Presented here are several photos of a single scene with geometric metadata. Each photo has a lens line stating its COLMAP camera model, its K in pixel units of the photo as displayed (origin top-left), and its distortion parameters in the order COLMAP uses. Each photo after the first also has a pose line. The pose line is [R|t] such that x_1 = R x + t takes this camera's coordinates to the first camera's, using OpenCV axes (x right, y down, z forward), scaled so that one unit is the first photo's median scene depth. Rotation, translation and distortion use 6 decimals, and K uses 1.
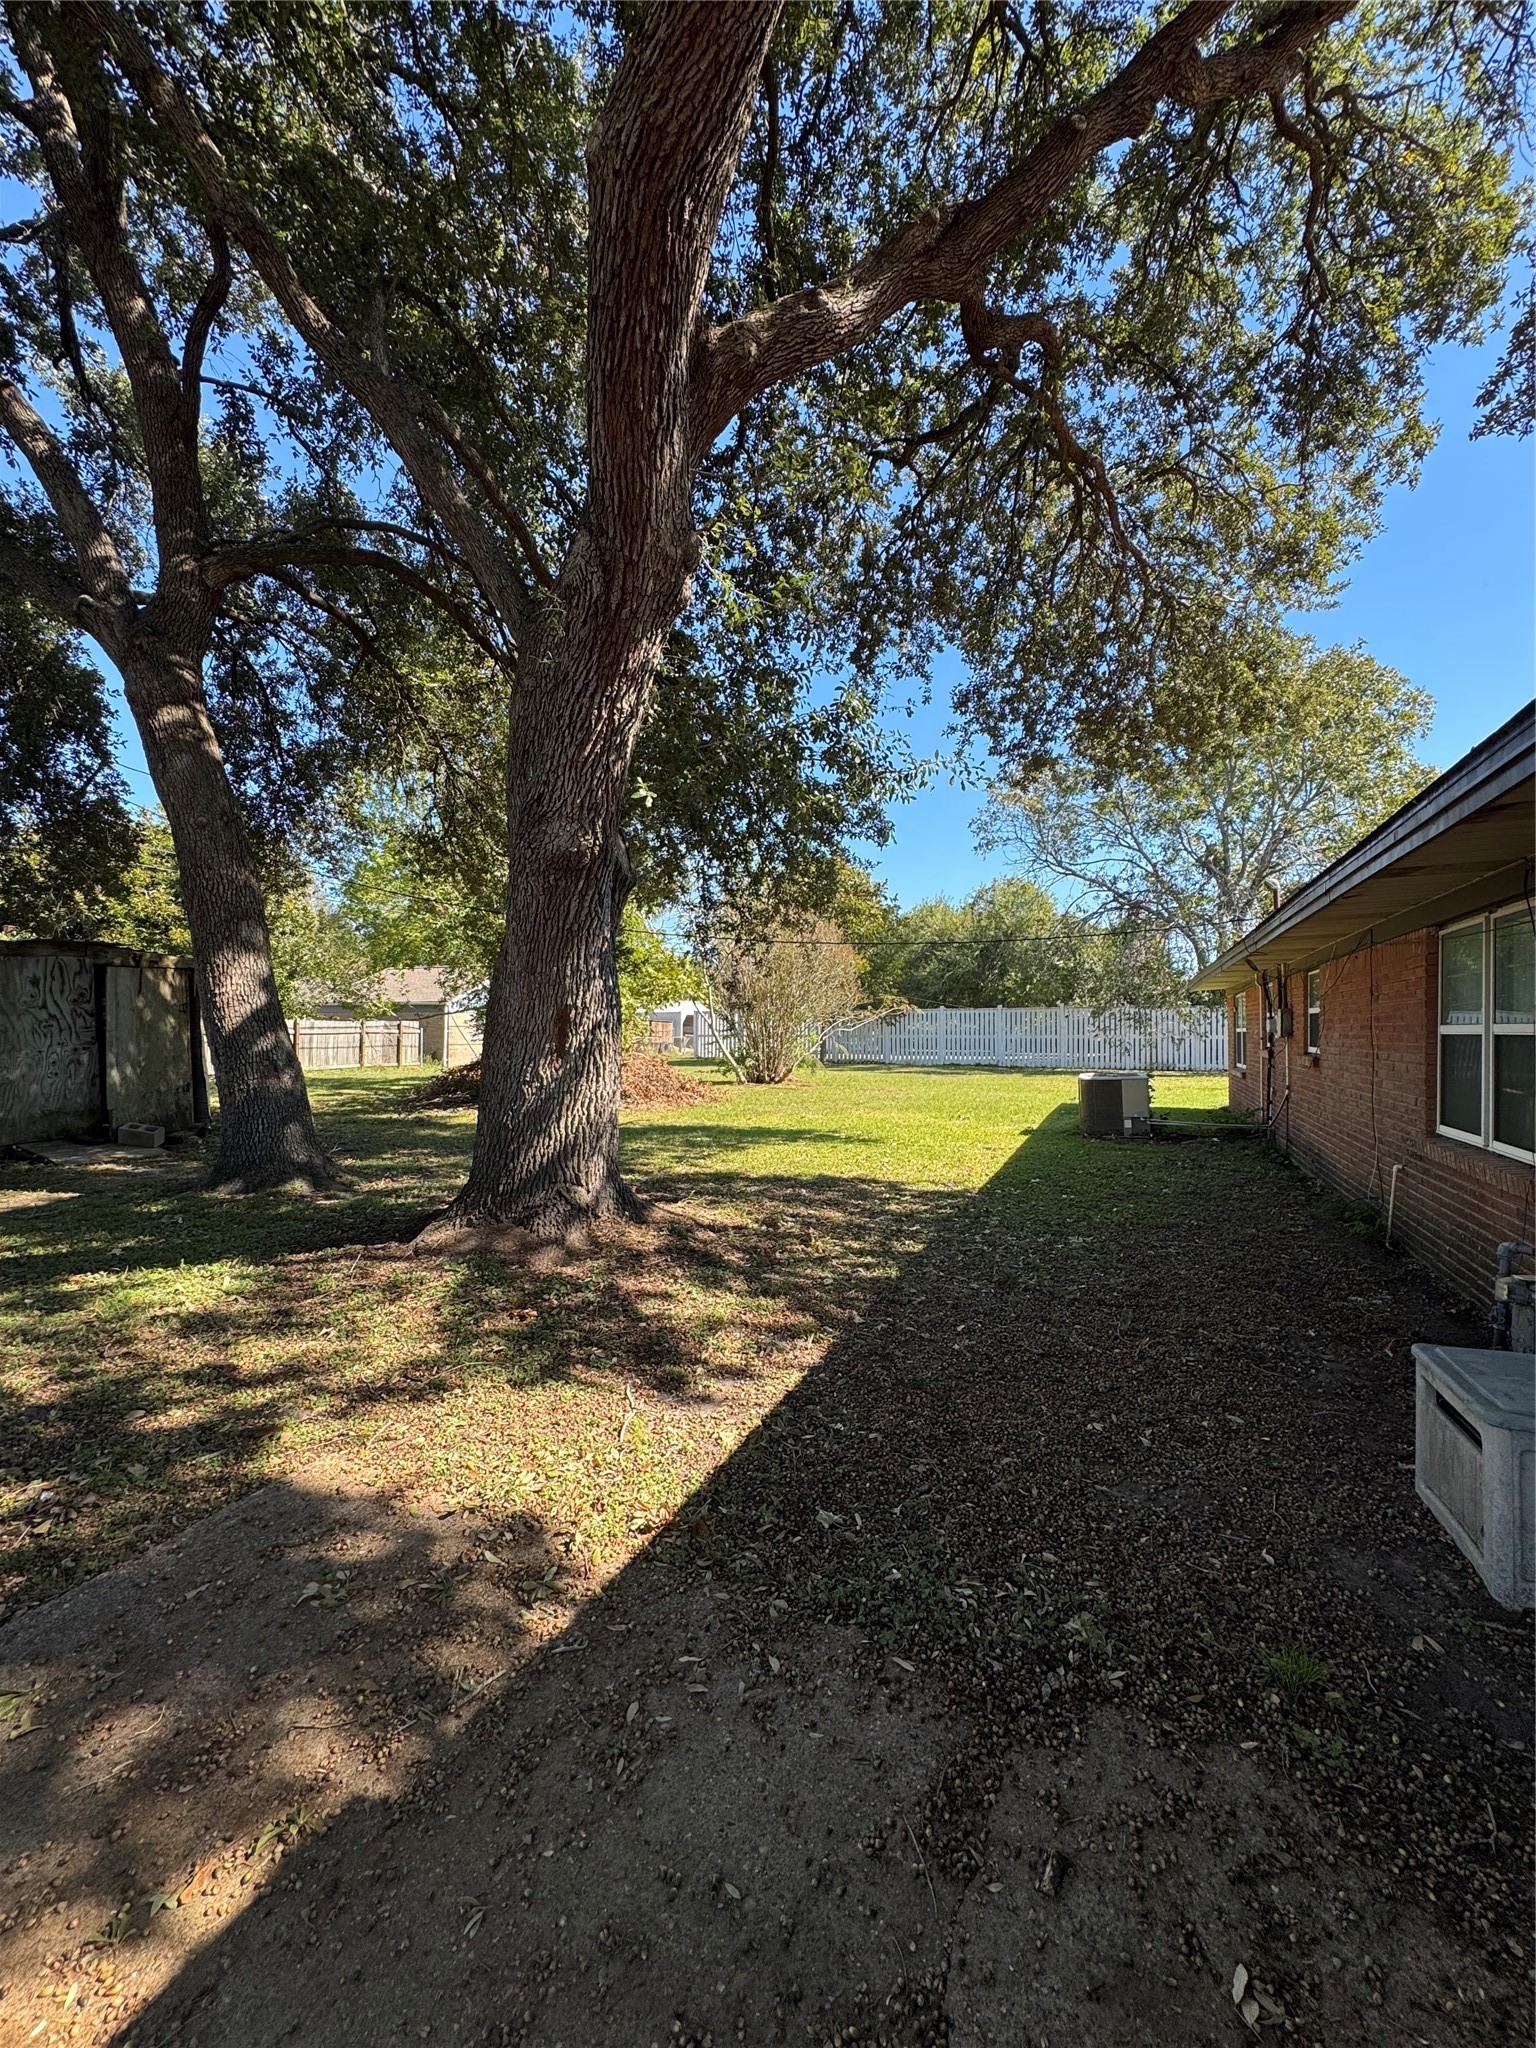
lens RADIAL K [[816.1, 0, 772.8], [0, 816.1, 1037.1], [0, 0, 1]] dist [-0.001776, -0.000217]
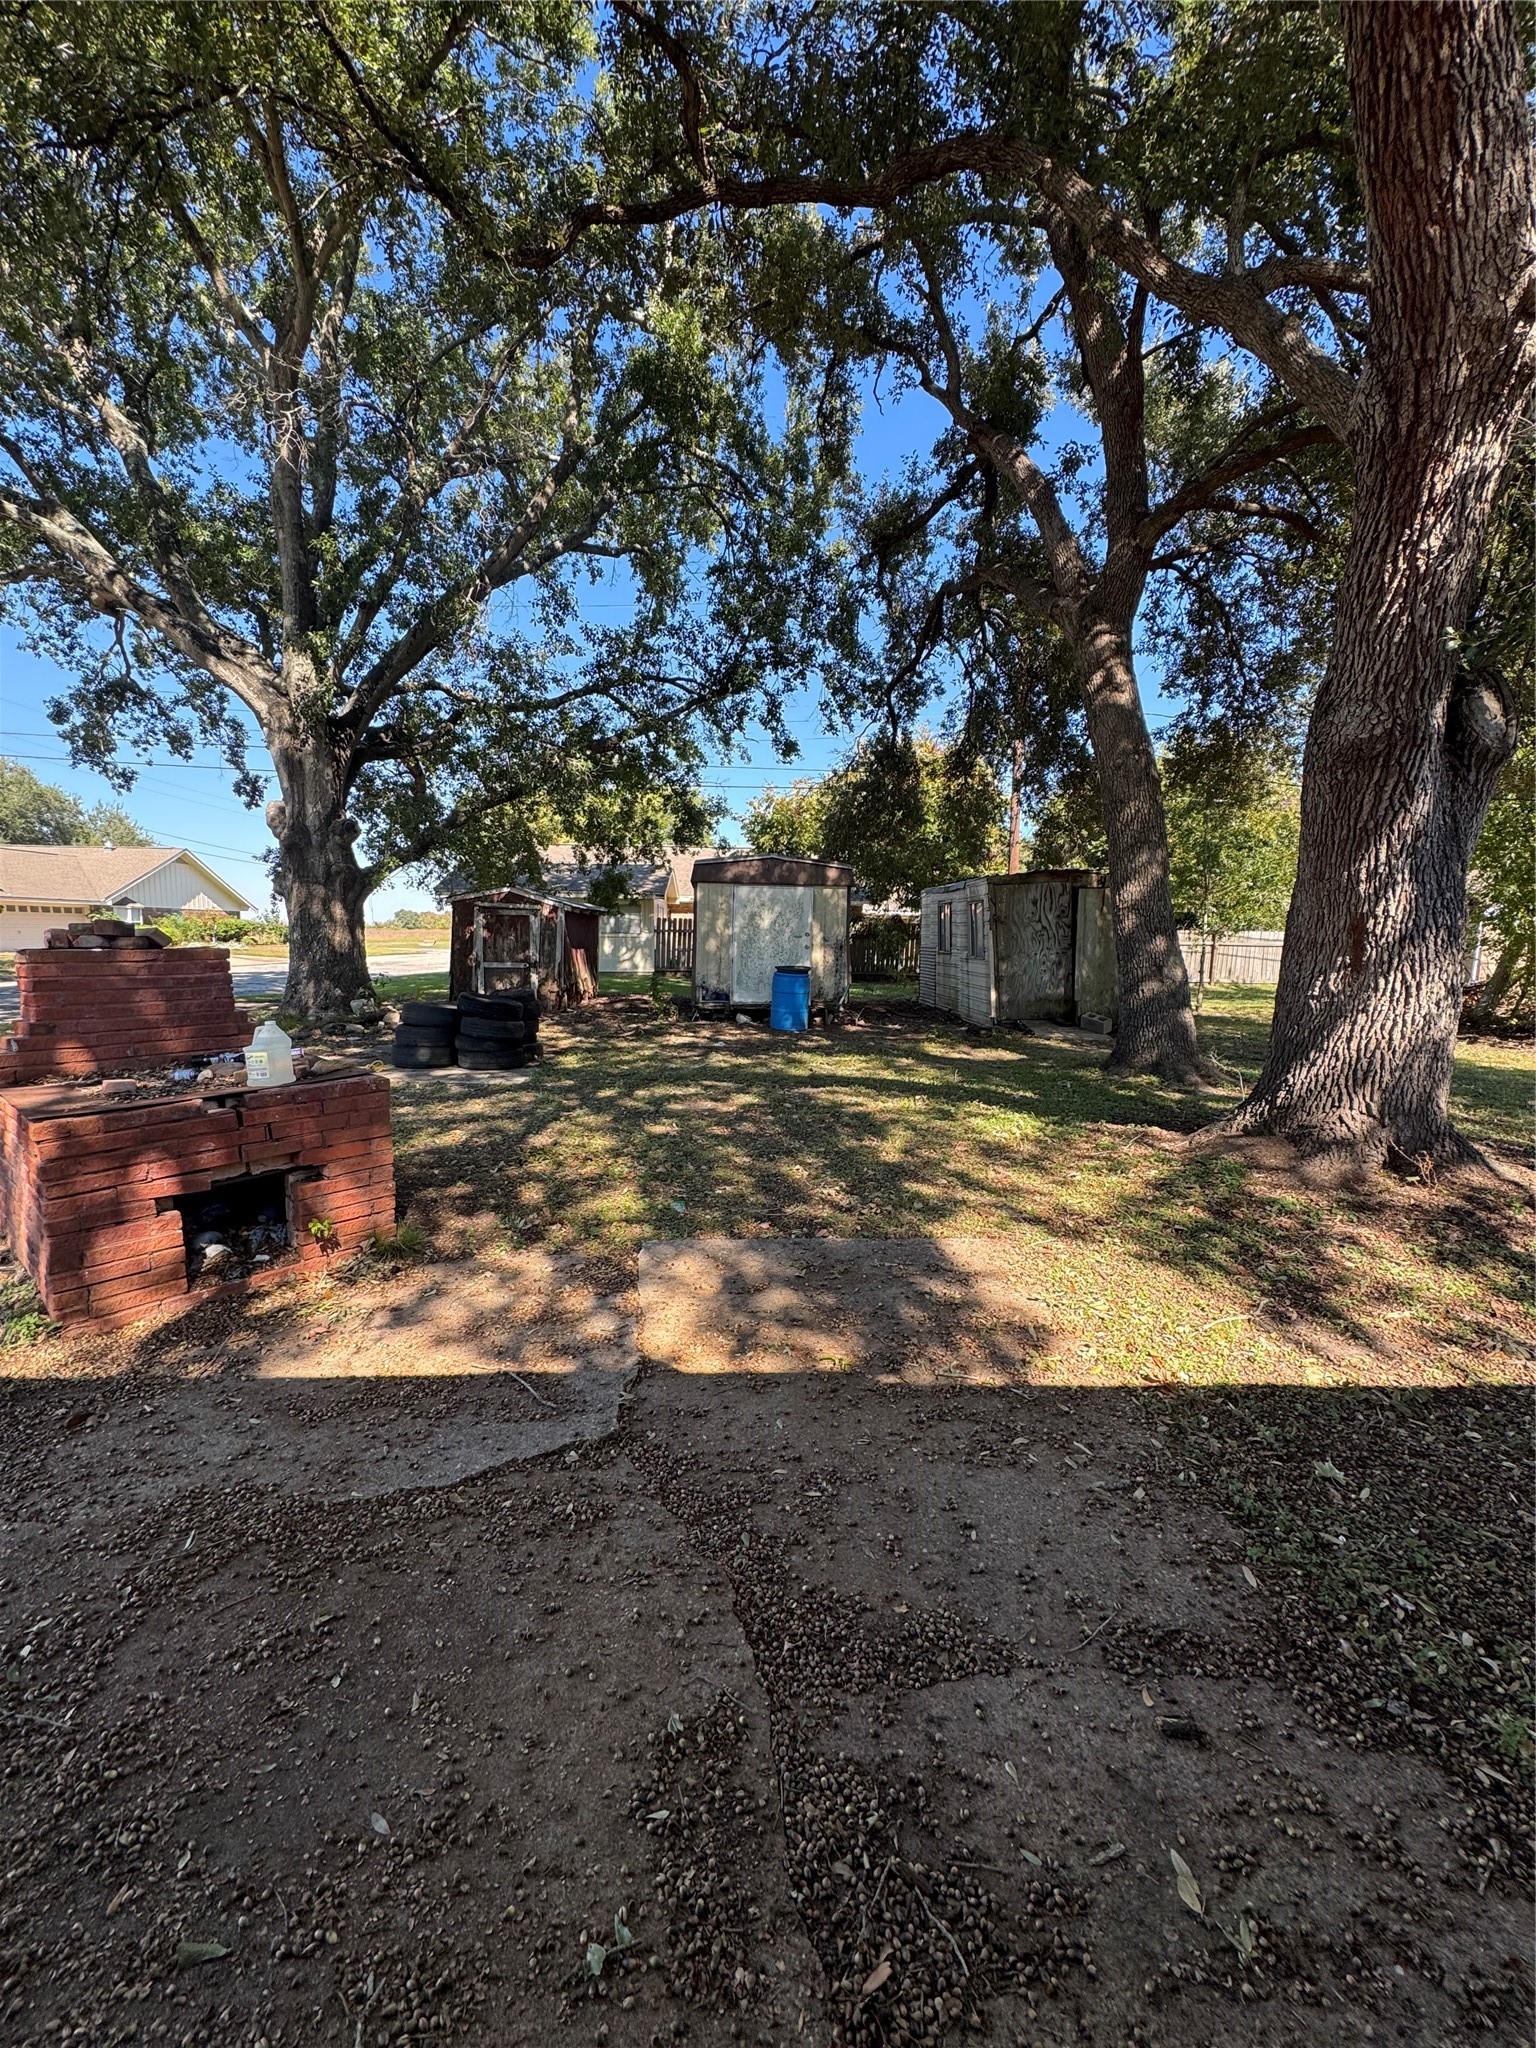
lens RADIAL K [[816.1, 0, 779.1], [0, 816.1, 1016.3], [0, 0, 1]] dist [-0.001776, -0.000217]
pose [[0.418876, 0.083087, -0.904234, 0.293099], [-0.001284, 0.995858, 0.090911, -0.008024], [0.908042, -0.036920, 0.417248, 0.047012]]
